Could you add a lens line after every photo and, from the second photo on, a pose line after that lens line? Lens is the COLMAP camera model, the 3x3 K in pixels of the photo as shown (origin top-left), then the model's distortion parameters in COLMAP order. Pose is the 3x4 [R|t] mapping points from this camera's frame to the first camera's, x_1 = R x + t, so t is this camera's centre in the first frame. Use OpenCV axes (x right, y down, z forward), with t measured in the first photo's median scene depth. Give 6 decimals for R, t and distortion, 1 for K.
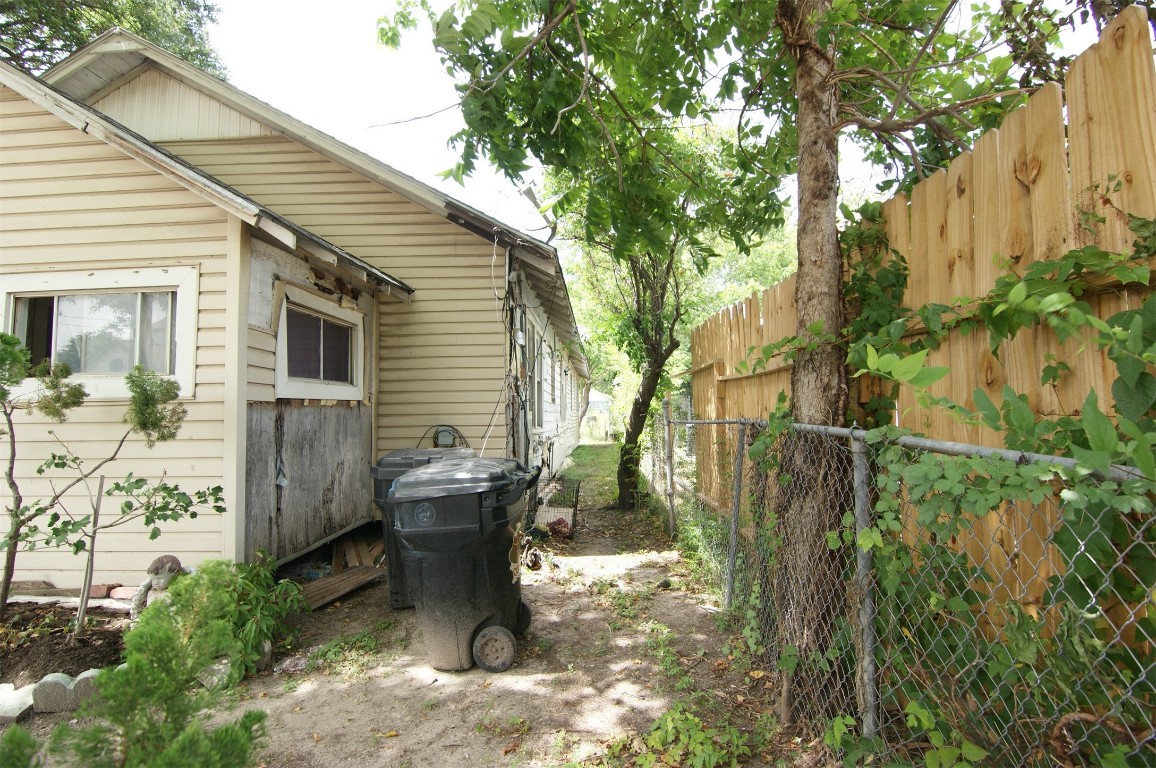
lens RADIAL K [[557.2, 0, 573.9], [0, 557.2, 380.3], [0, 0, 1]] dist [-0.008722, -0.008424]
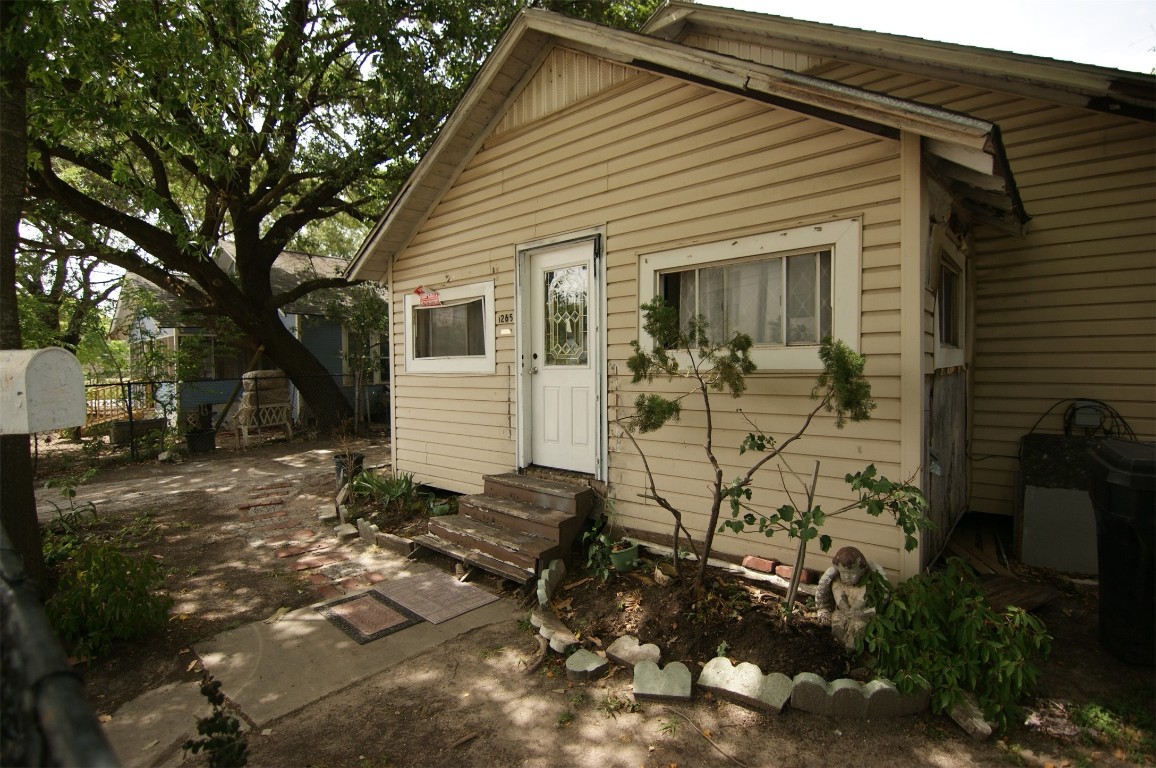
lens RADIAL K [[552.4, 0, 578.0], [0, 552.4, 384.0], [0, 0, 1]] dist [-0.001921, -0.008784]
pose [[0.783939, 0.027080, -0.620247, -0.302357], [0.035261, 0.995494, 0.088030, -0.024955], [0.619835, -0.090881, 0.779452, 0.023812]]
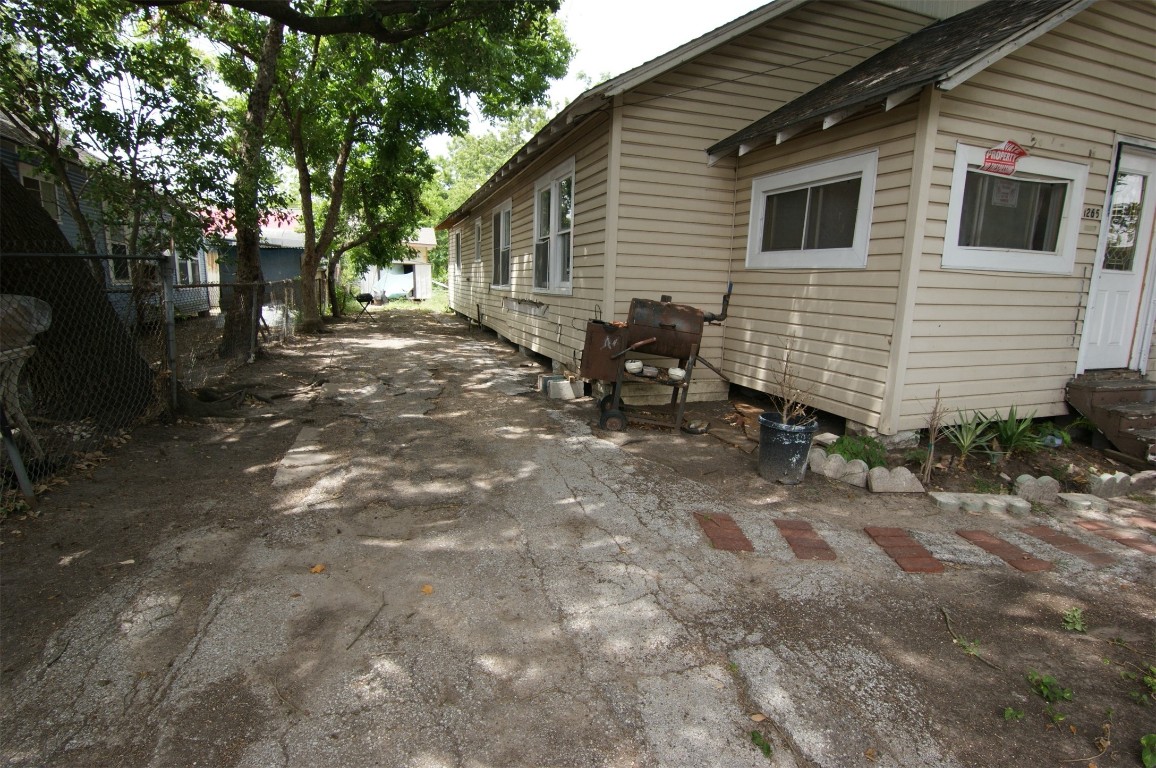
lens RADIAL K [[555.9, 0, 577.2], [0, 555.9, 380.4], [0, 0, 1]] dist [-0.006978, -0.011359]
pose [[0.927462, -0.026873, 0.372950, -1.922045], [-0.060929, 0.973222, 0.221646, 0.048704], [-0.368920, -0.228291, 0.900989, 0.159945]]
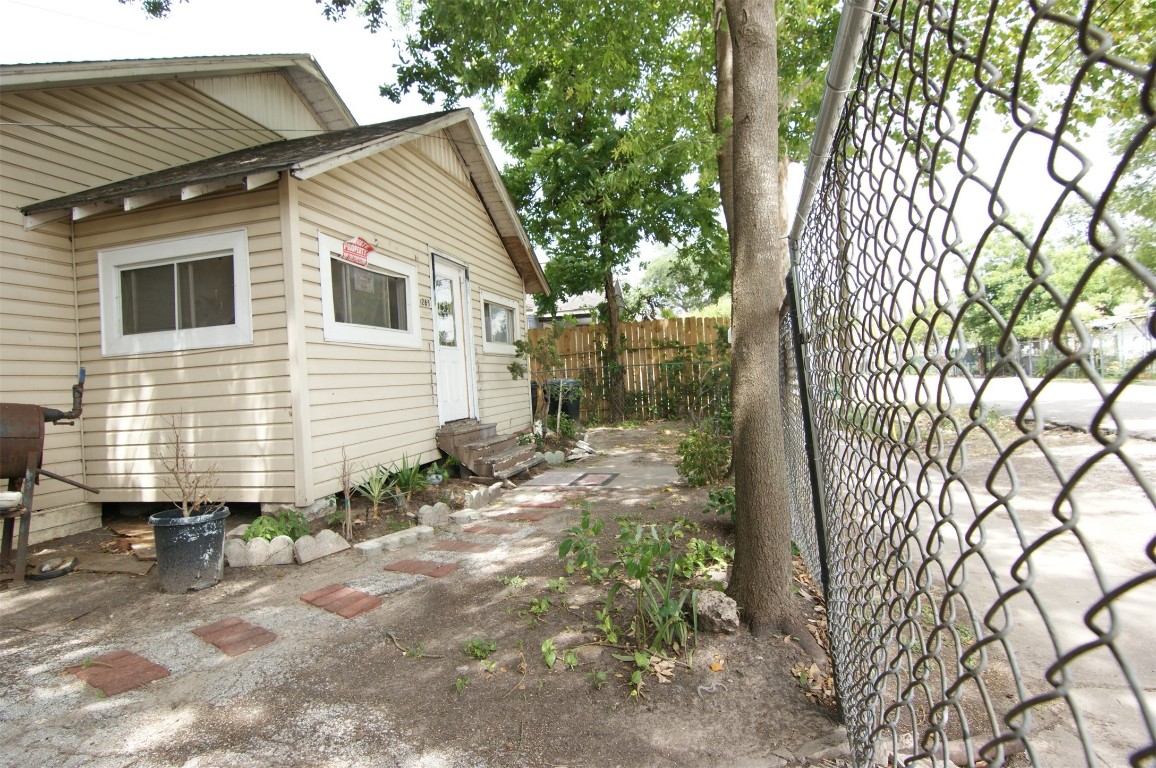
lens RADIAL K [[558.6, 0, 573.7], [0, 558.6, 380.0], [0, 0, 1]] dist [-0.008264, -0.009762]
pose [[0.199835, 0.003917, 0.979822, -1.911896], [0.003861, 0.999981, -0.004785, 0.096013], [-0.979822, 0.004740, 0.199816, 0.164720]]
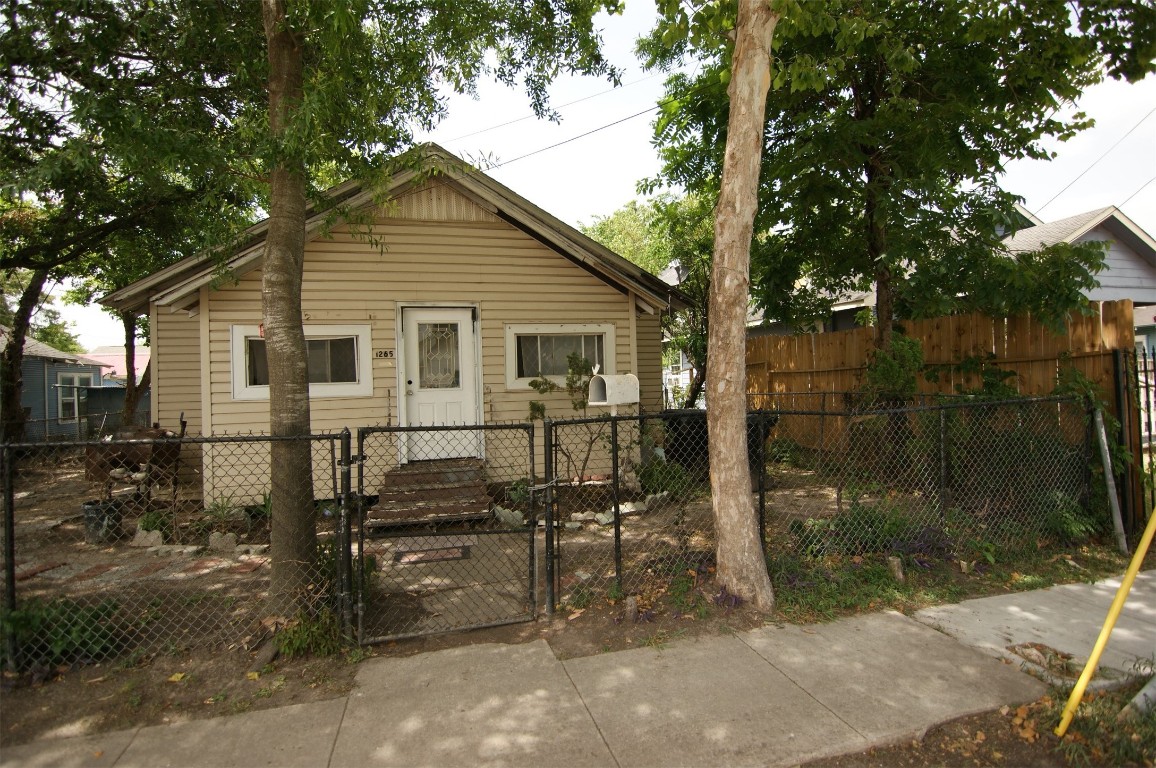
lens RADIAL K [[557.2, 0, 573.9], [0, 557.2, 380.3], [0, 0, 1]] dist [-0.008722, -0.008424]
pose [[0.952838, -0.012474, 0.303223, -0.916824], [0.000288, 0.999192, 0.040200, -0.047724], [-0.303479, -0.038216, 0.952071, -0.602458]]
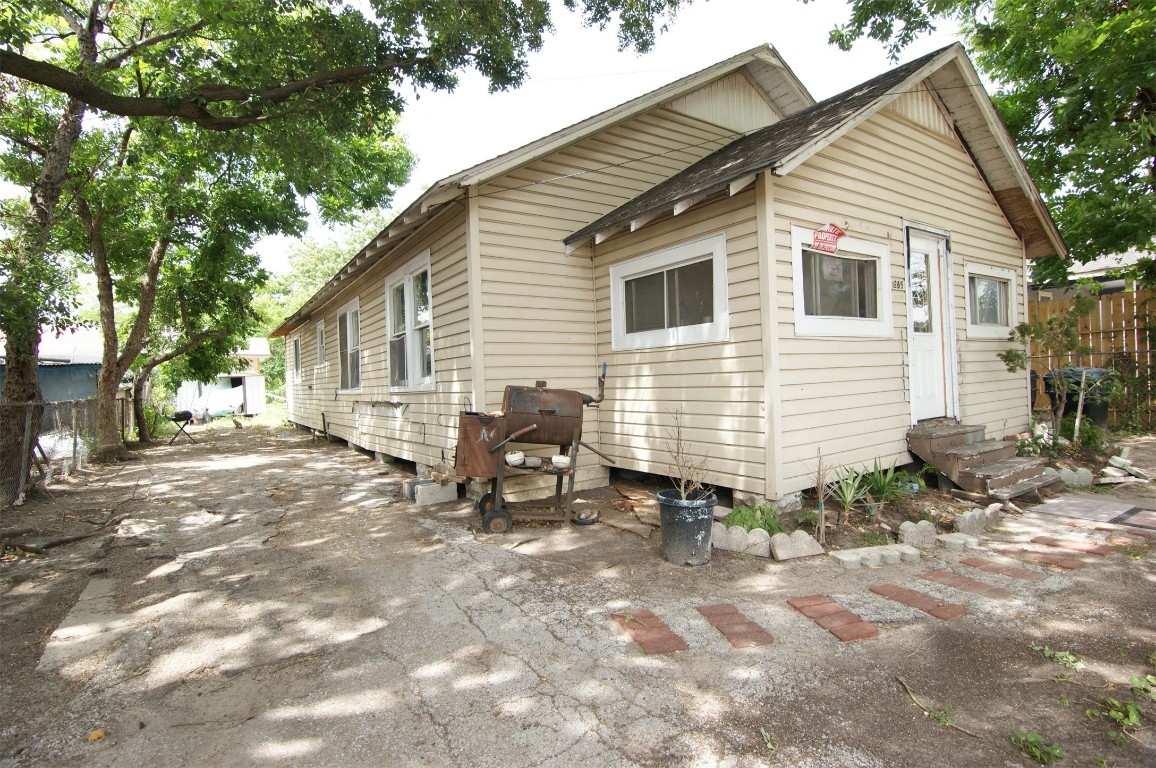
lens RADIAL K [[557.2, 0, 573.9], [0, 557.2, 380.3], [0, 0, 1]] dist [-0.008722, -0.008424]
pose [[0.803537, -0.016654, 0.595022, -1.921143], [-0.006505, 0.999303, 0.036754, 0.071880], [-0.595219, -0.033404, 0.802869, 0.223820]]
